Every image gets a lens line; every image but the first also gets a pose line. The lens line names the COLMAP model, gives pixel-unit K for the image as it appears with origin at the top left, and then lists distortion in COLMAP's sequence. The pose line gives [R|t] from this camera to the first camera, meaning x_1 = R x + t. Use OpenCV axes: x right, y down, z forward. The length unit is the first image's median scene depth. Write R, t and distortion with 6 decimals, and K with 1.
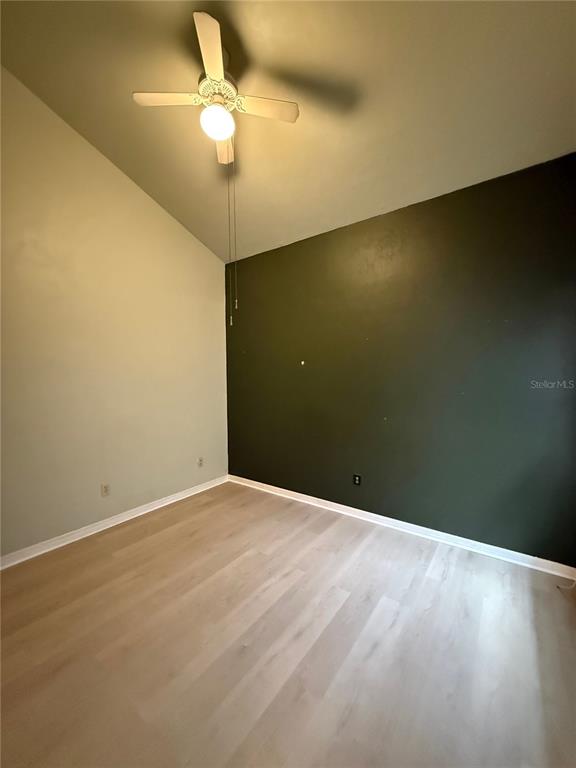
lens RADIAL K [[309.4, 0, 286.8], [0, 309.4, 381.1], [0, 0, 1]] dist [0.003639, 0.000480]
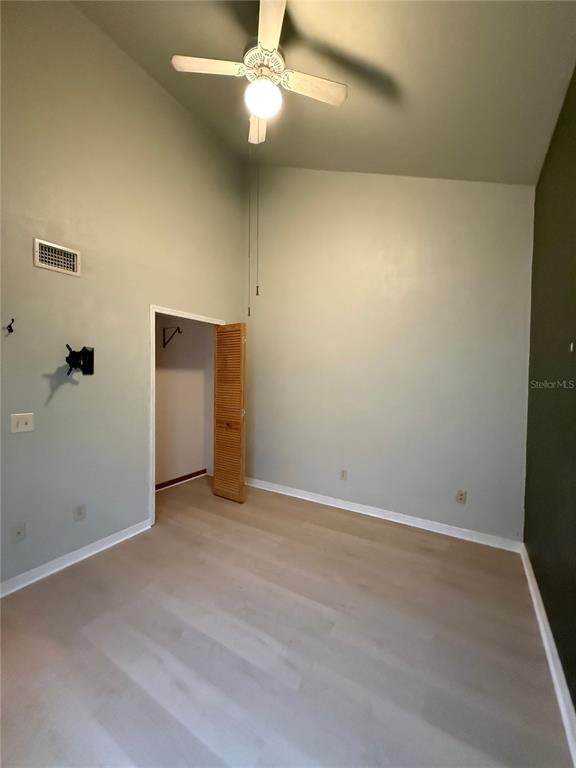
lens RADIAL K [[309.4, 0, 294.2], [0, 309.4, 384.1], [0, 0, 1]] dist [0.003639, 0.000480]
pose [[0.087011, 0.043140, -0.995273, 0.778410], [-0.037804, 0.998485, 0.039974, -0.023260], [0.995490, 0.034147, 0.088510, 1.099144]]
